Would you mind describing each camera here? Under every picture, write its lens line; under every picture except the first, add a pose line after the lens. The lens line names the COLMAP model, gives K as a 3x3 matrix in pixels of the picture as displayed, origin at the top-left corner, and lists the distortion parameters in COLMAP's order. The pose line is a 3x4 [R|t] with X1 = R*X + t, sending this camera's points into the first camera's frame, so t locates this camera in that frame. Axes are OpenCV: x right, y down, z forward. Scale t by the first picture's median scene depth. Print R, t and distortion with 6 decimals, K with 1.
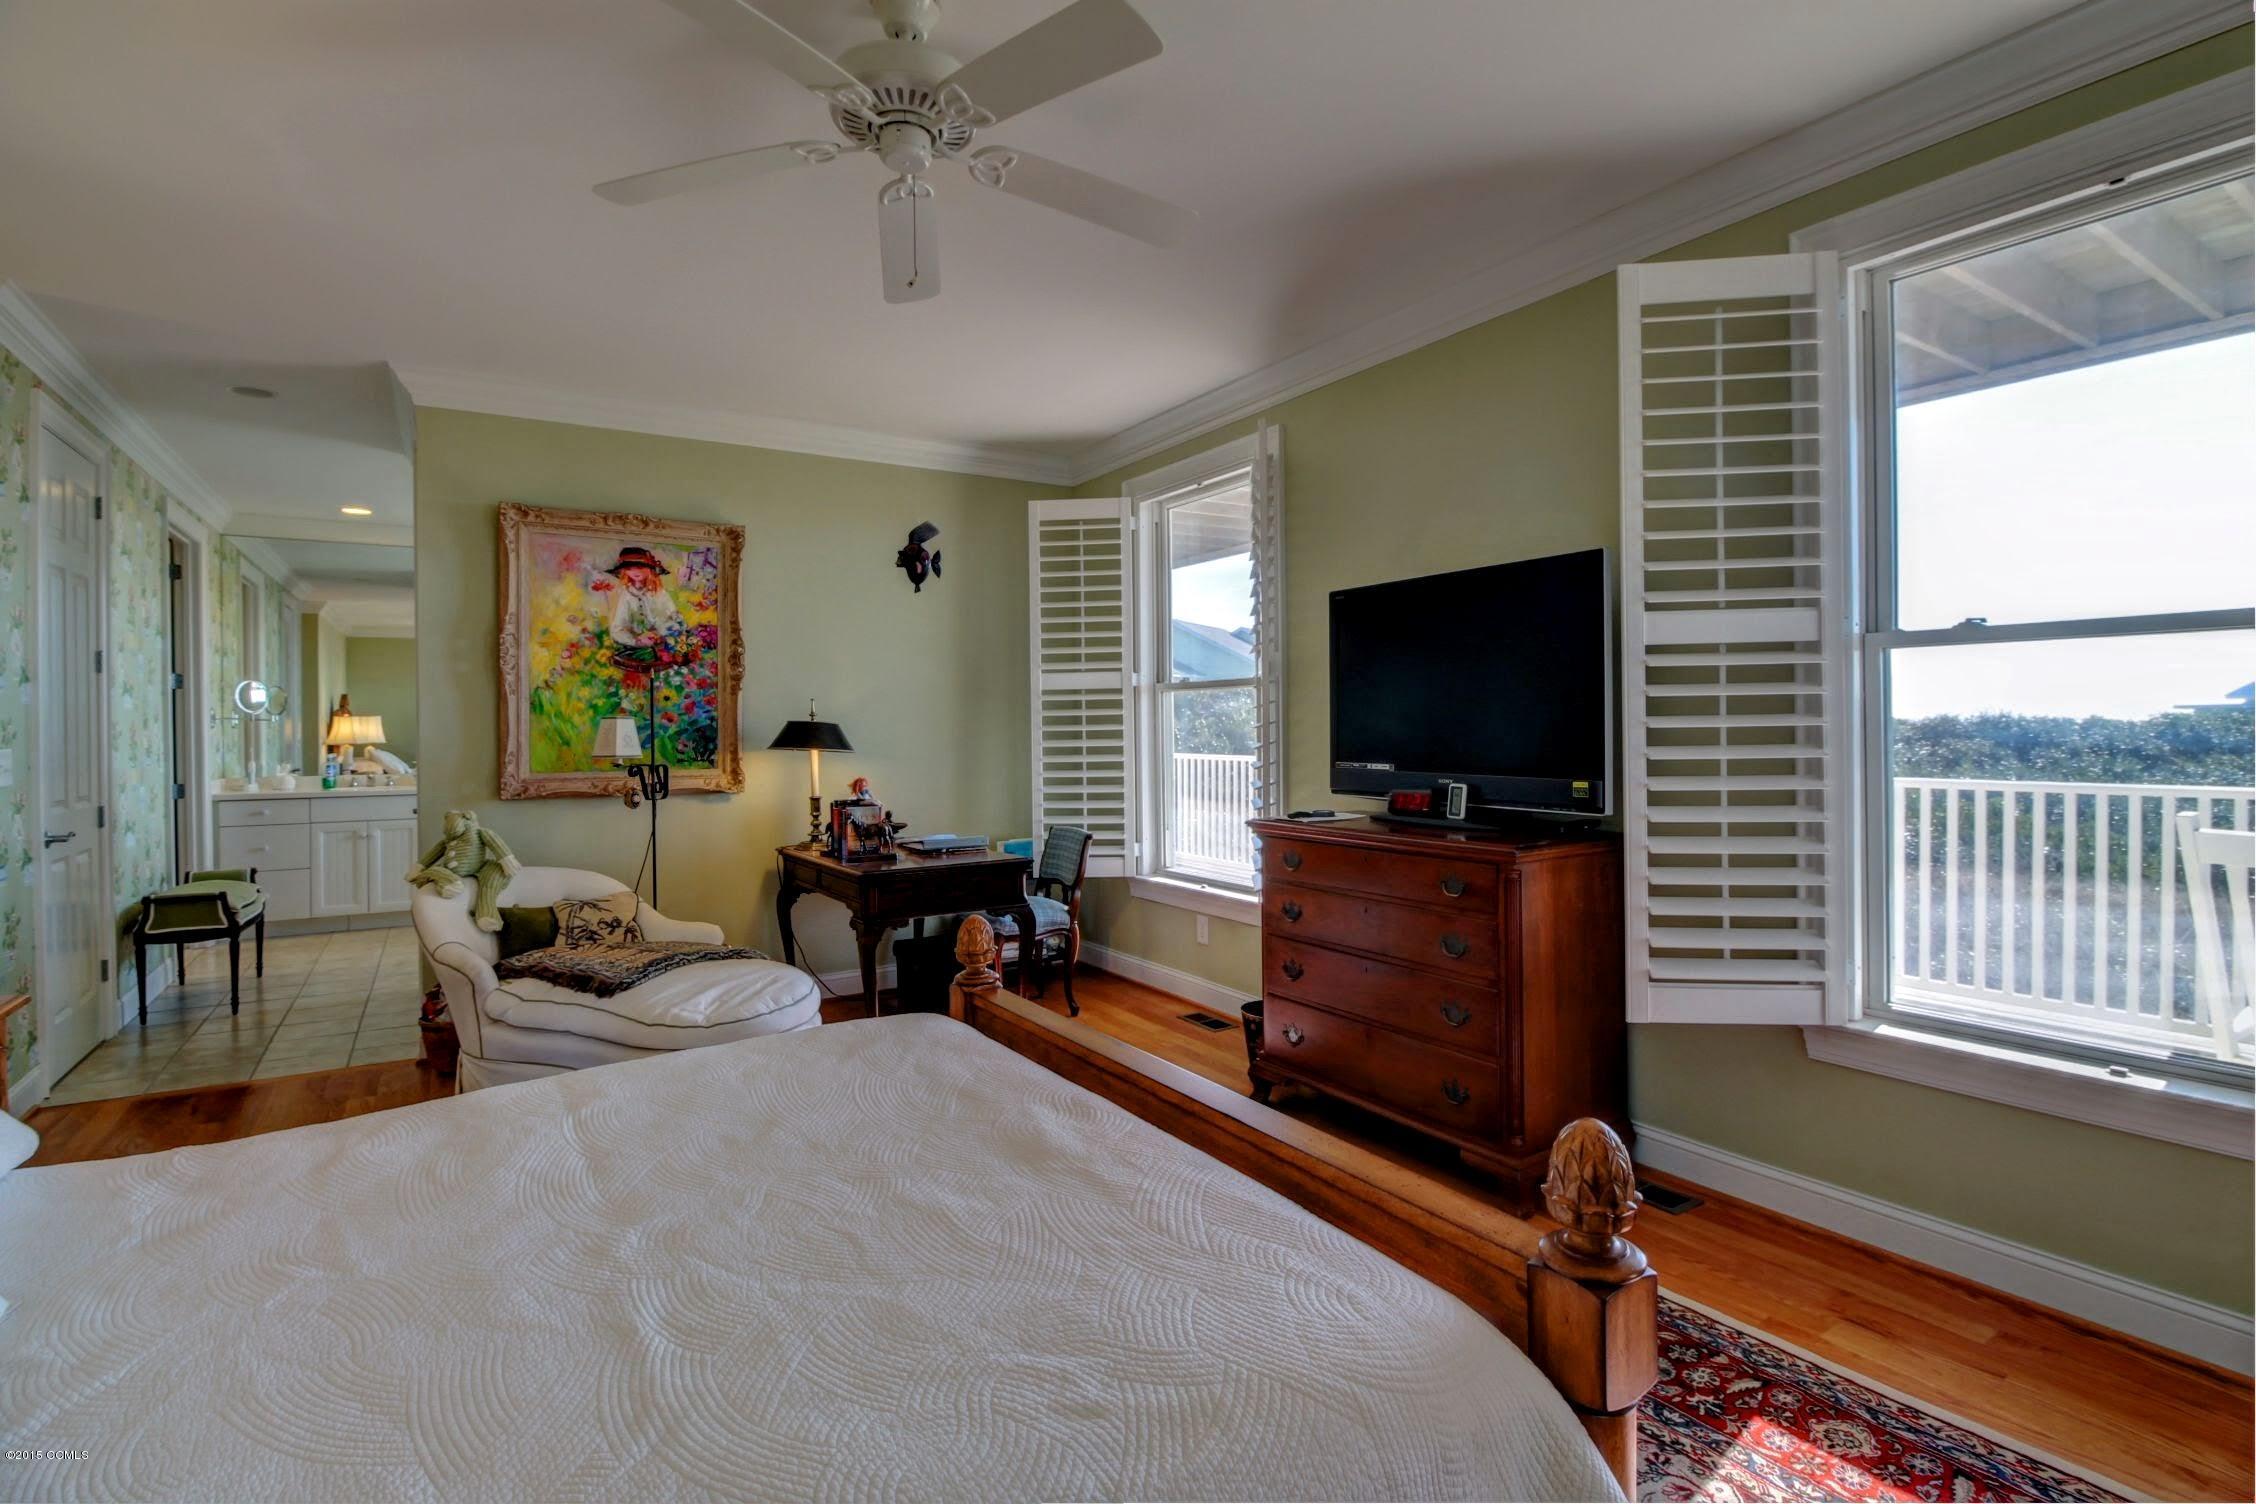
lens RADIAL K [[1080.8, 0, 1123.6], [0, 1080.8, 728.2], [0, 0, 1]] dist [-0.008475, -0.000962]
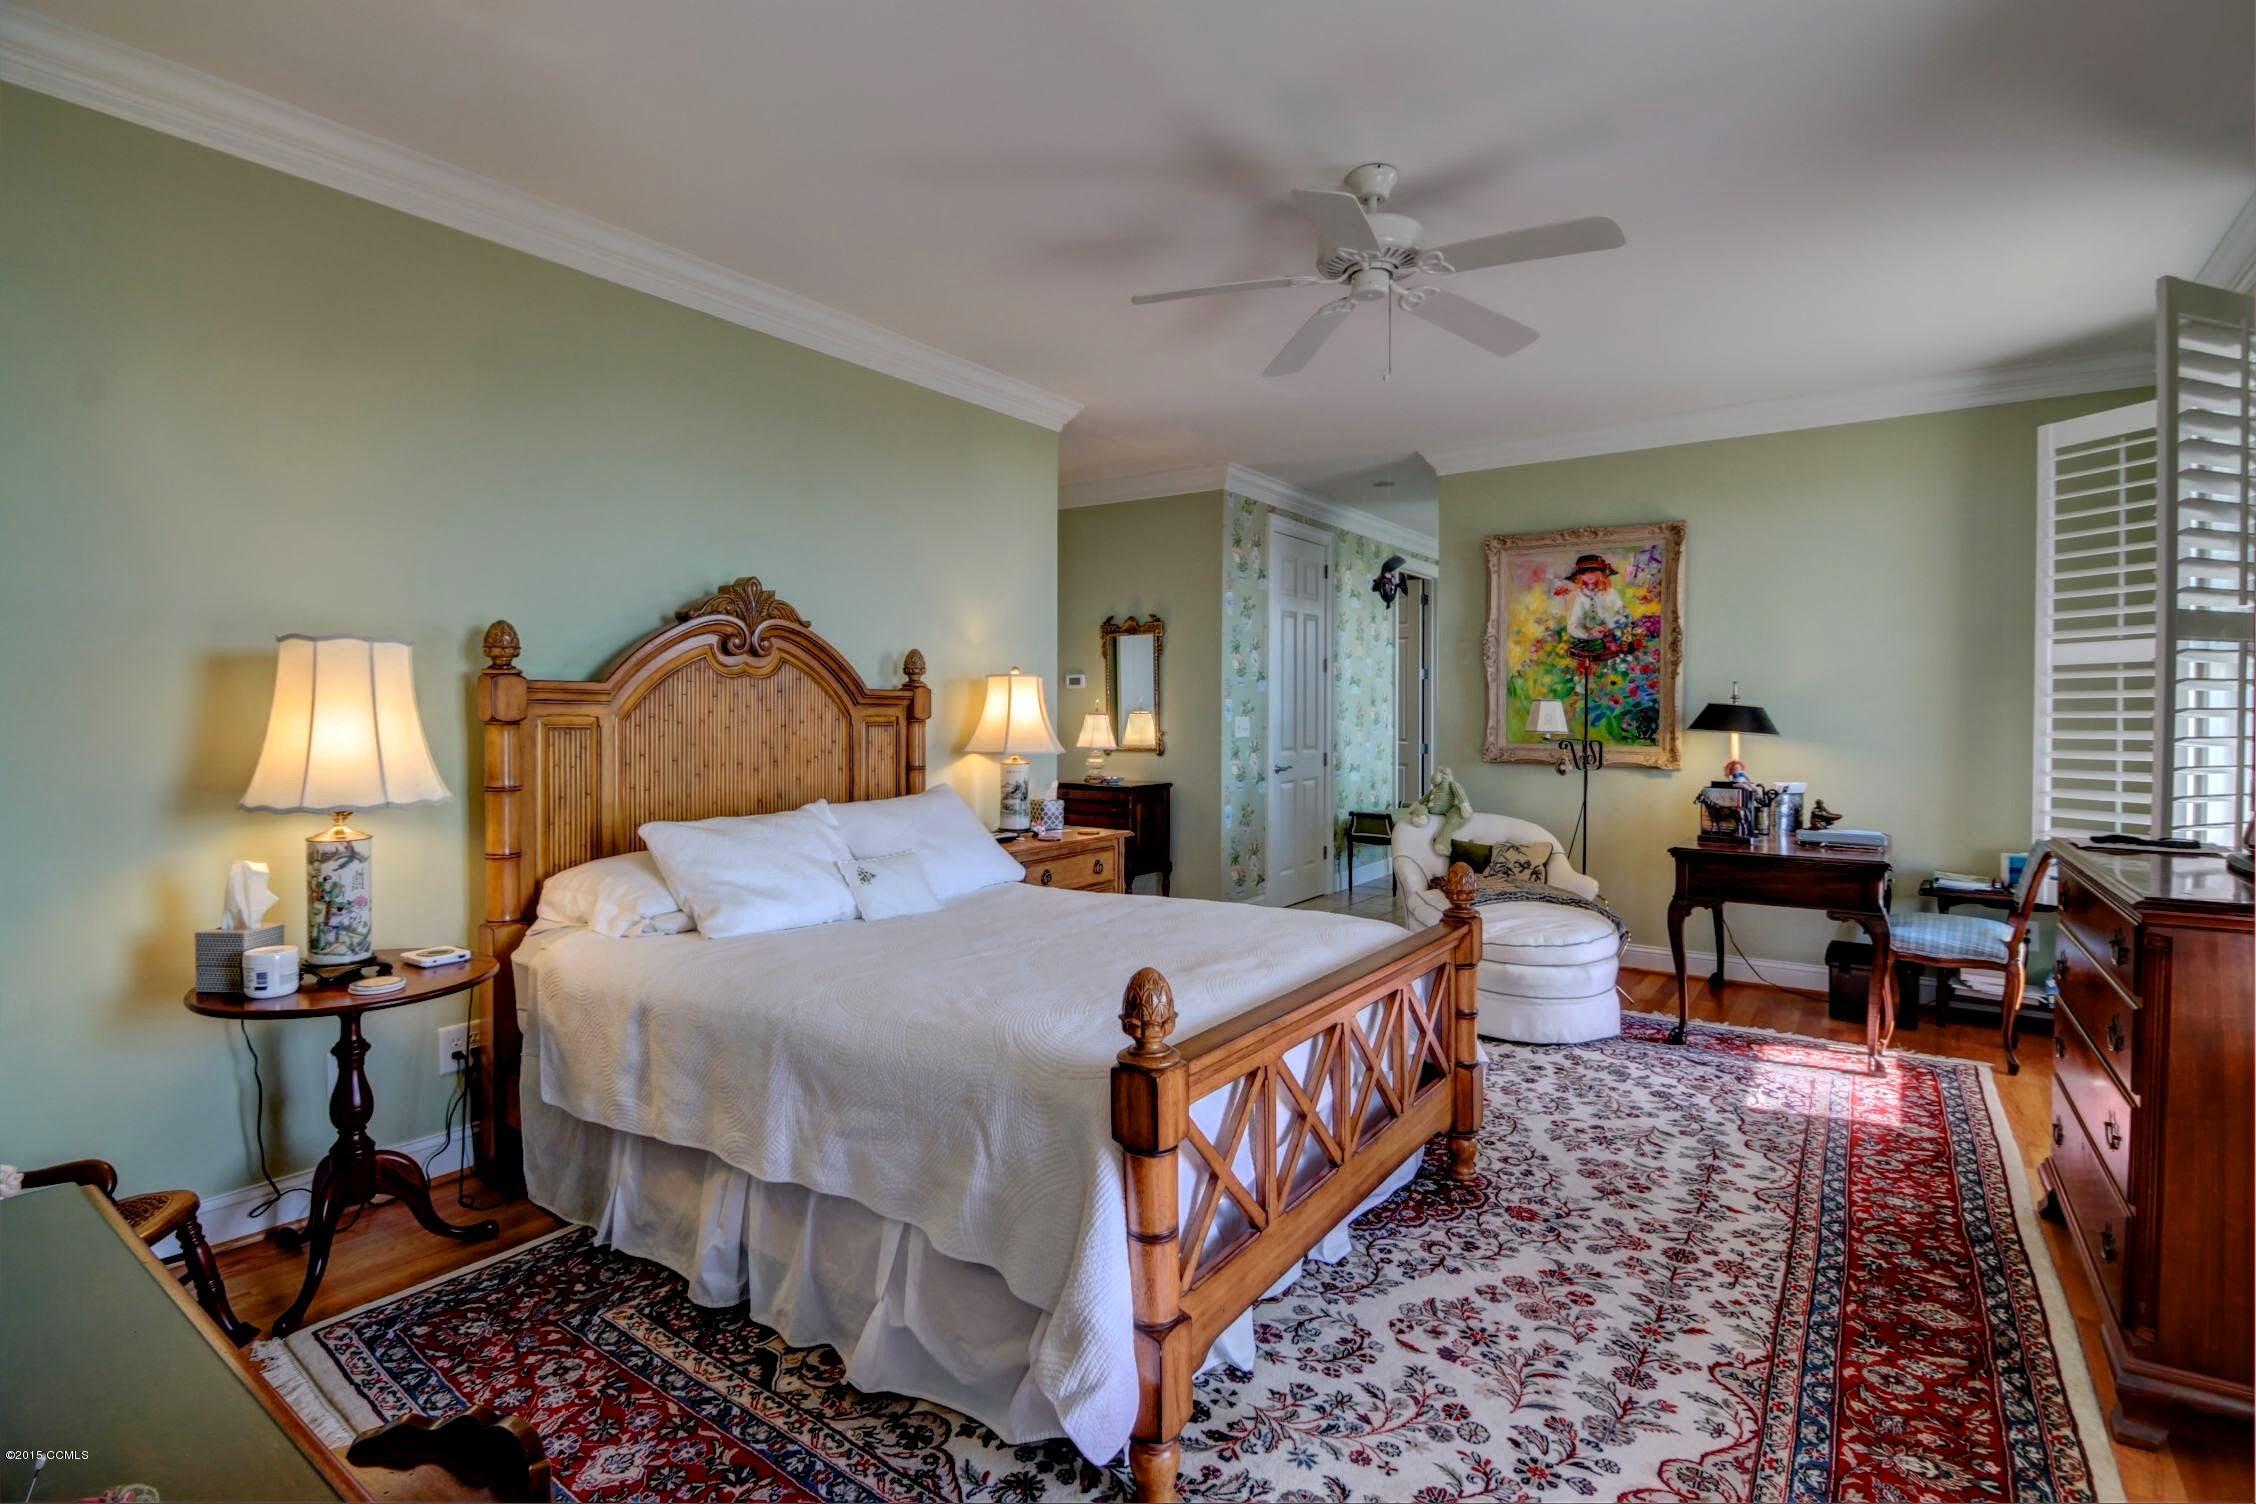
lens RADIAL K [[1080.8, 0, 1123.6], [0, 1080.8, 728.2], [0, 0, 1]] dist [-0.008475, -0.000962]
pose [[0.360938, 0.026731, -0.932207, 0.465491], [-0.008510, 0.999642, 0.025370, -0.004577], [0.932551, -0.001224, 0.361036, 0.102984]]
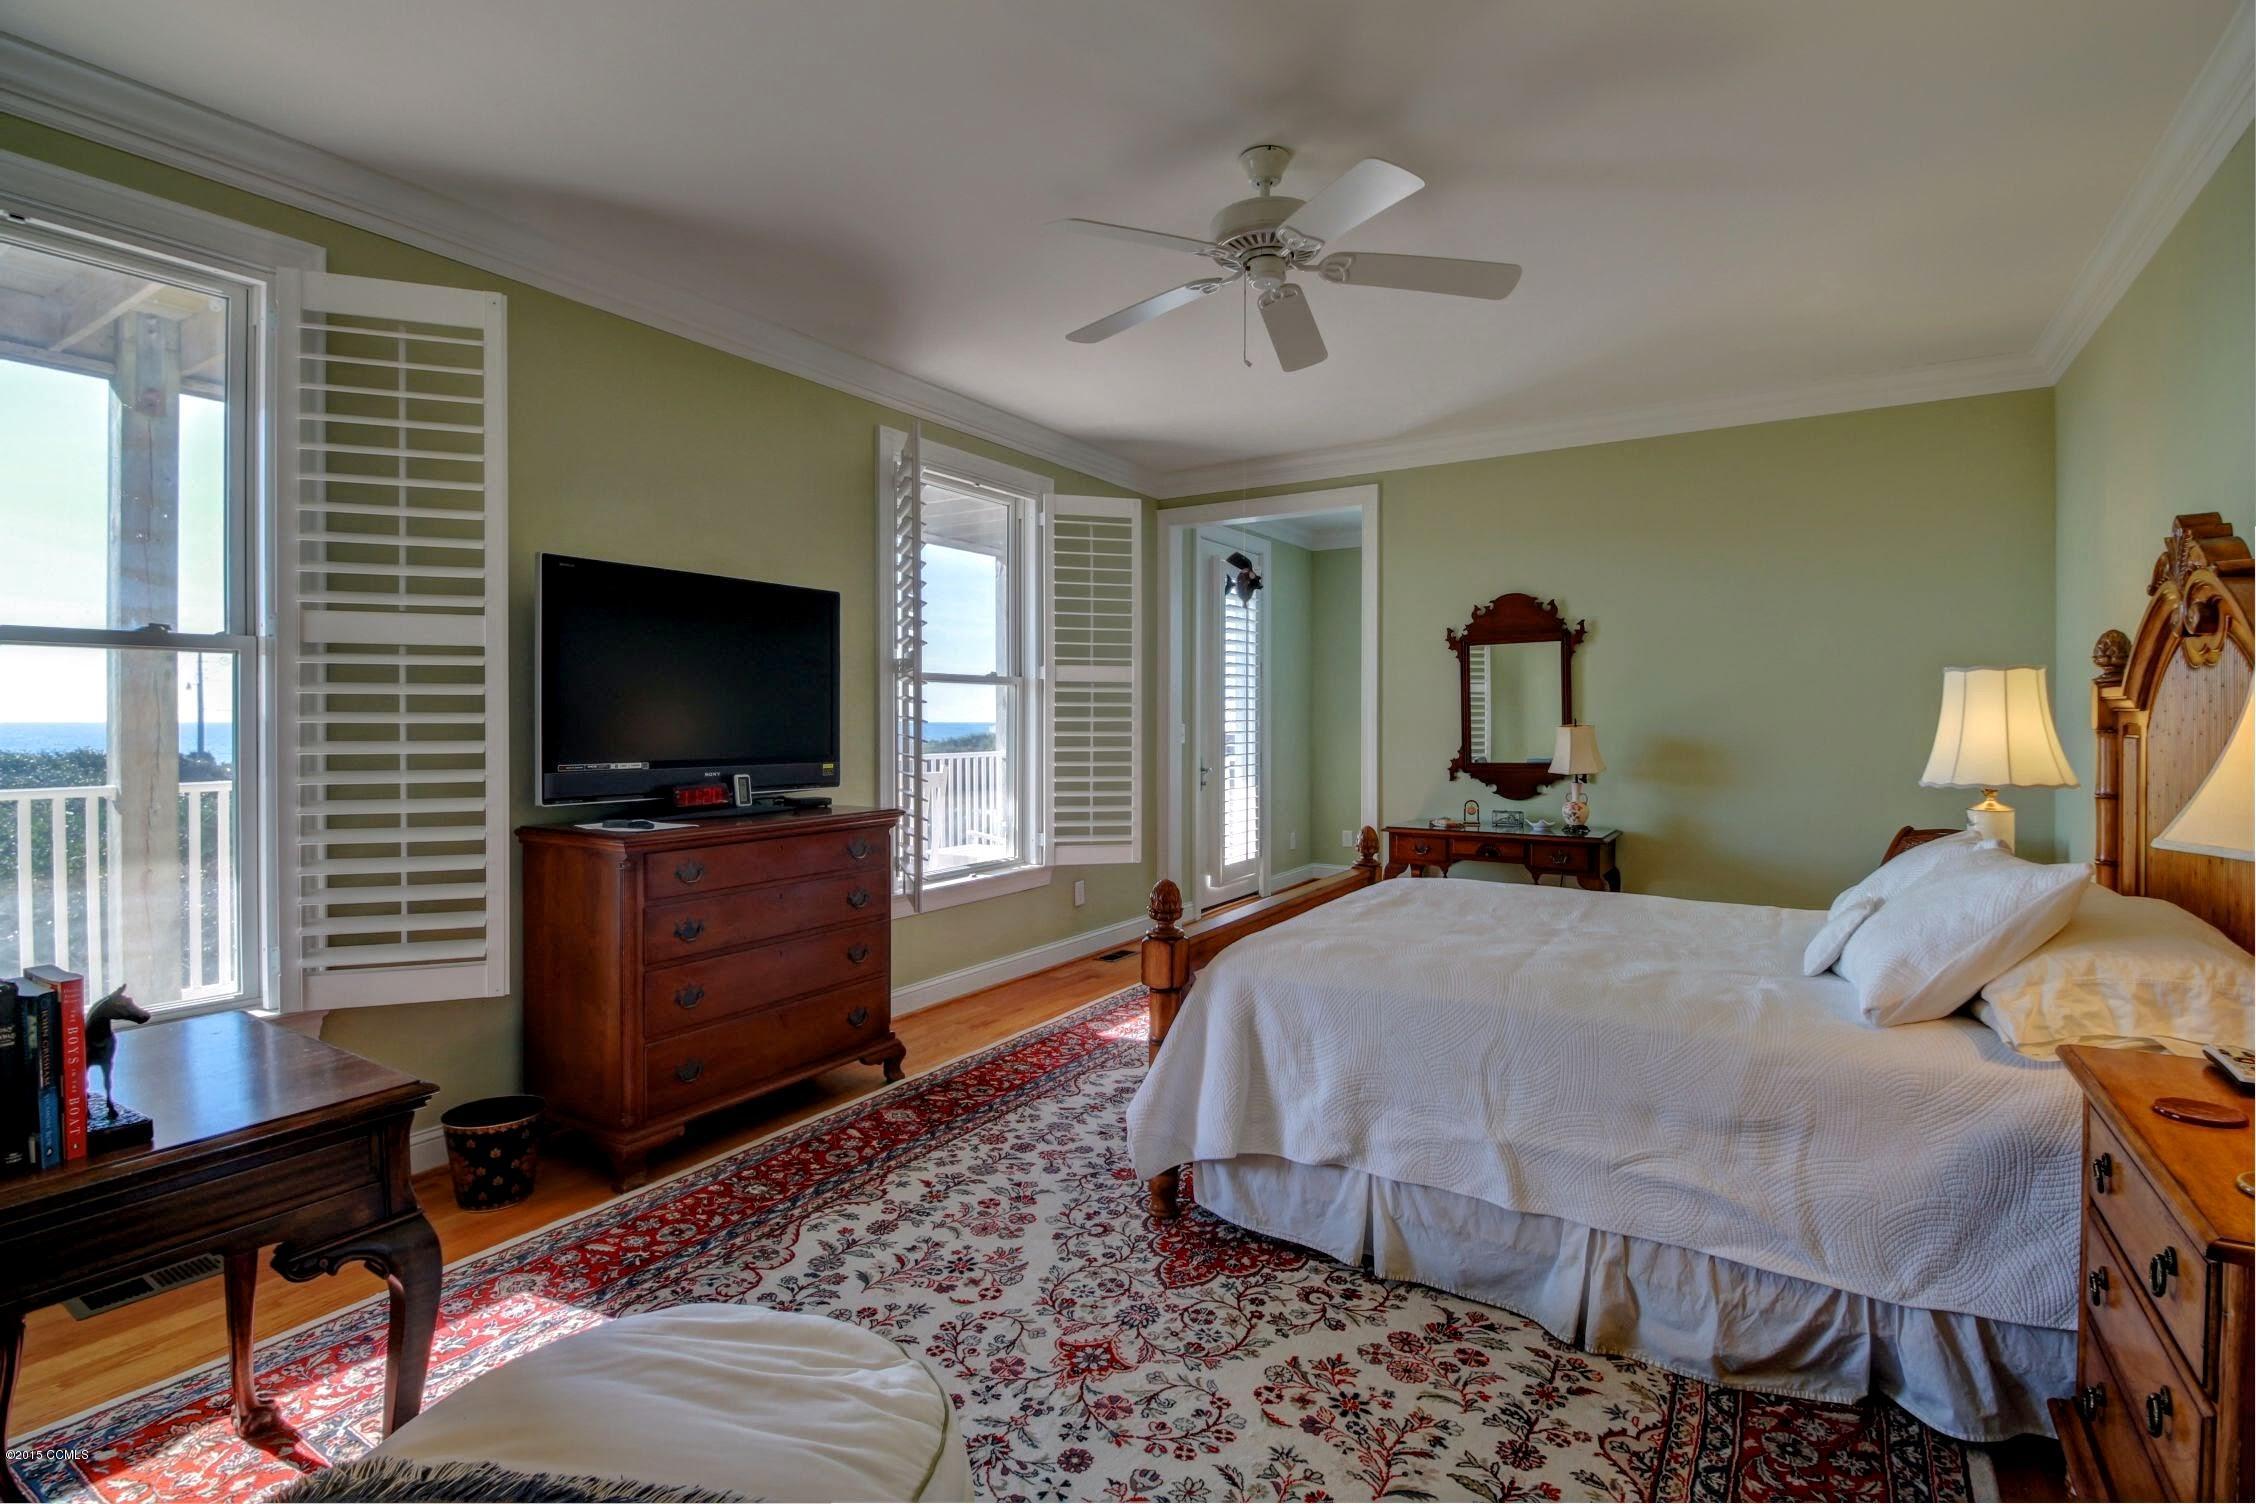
lens RADIAL K [[1080.8, 0, 1123.6], [0, 1080.8, 728.2], [0, 0, 1]] dist [-0.008475, -0.000962]
pose [[-0.415148, 0.004084, 0.909745, -0.632898], [0.006787, 0.999976, -0.001392, 0.006883], [-0.909729, 0.005596, -0.415165, 0.816978]]
